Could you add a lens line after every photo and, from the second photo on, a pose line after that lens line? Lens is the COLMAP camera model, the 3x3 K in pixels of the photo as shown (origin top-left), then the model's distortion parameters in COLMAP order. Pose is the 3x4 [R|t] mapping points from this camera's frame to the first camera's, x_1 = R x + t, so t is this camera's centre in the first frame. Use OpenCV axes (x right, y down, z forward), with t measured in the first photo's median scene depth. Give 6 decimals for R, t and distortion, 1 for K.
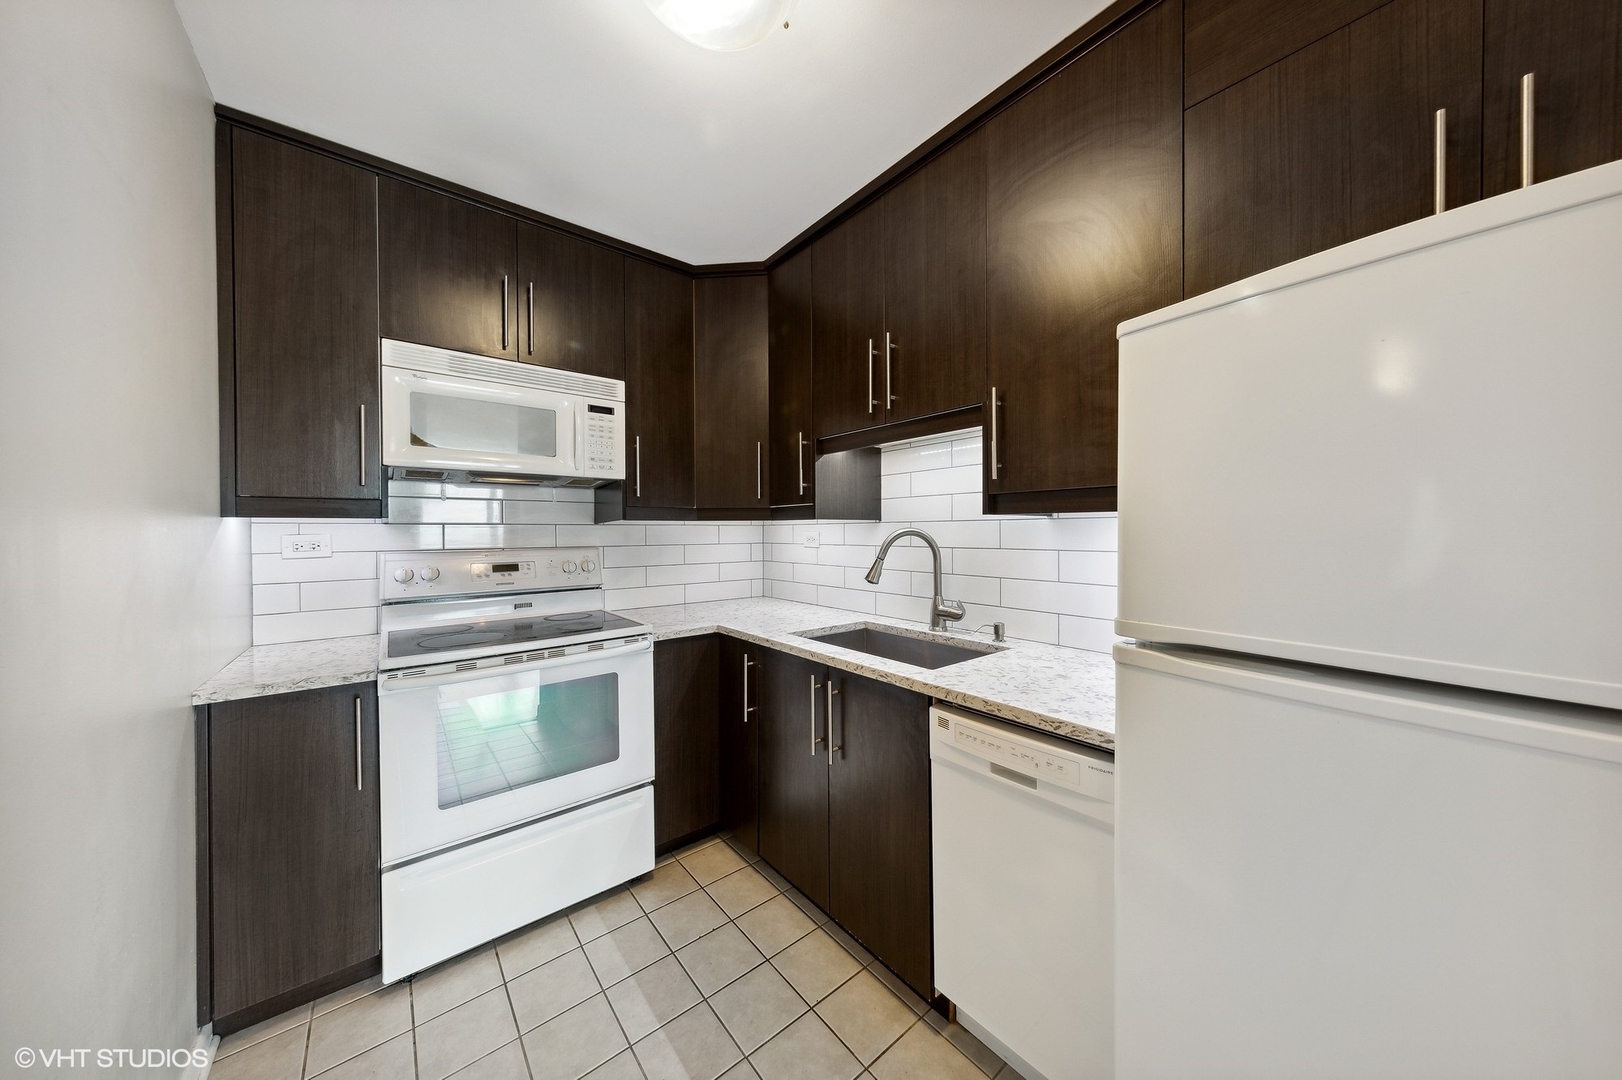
lens RADIAL K [[523.5, 0, 820.7], [0, 523.5, 538.0], [0, 0, 1]] dist [0.005616, -0.000422]
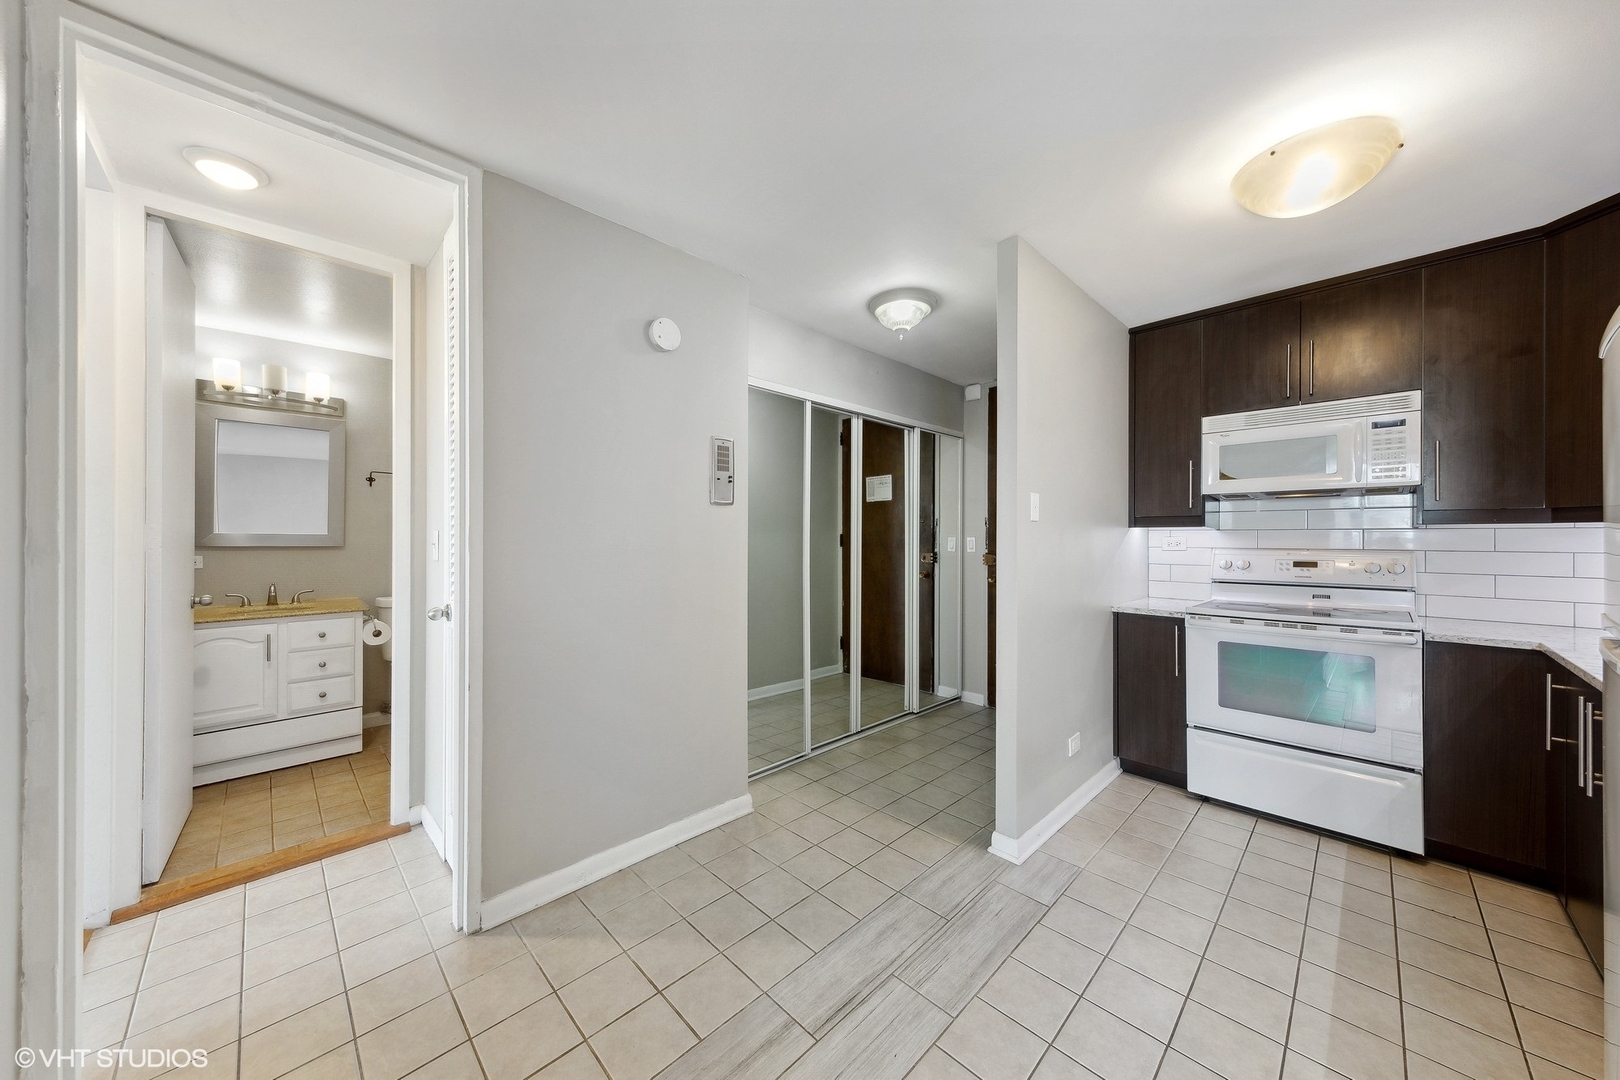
lens RADIAL K [[577.8, 0, 801.5], [0, 577.8, 531.0], [0, 0, 1]] dist [0.008724, 0.000257]
pose [[0.100452, -0.003580, -0.994935, 0.742143], [-0.012875, 0.999905, -0.004898, 0.000117], [0.994859, 0.013301, 0.100397, -0.374904]]
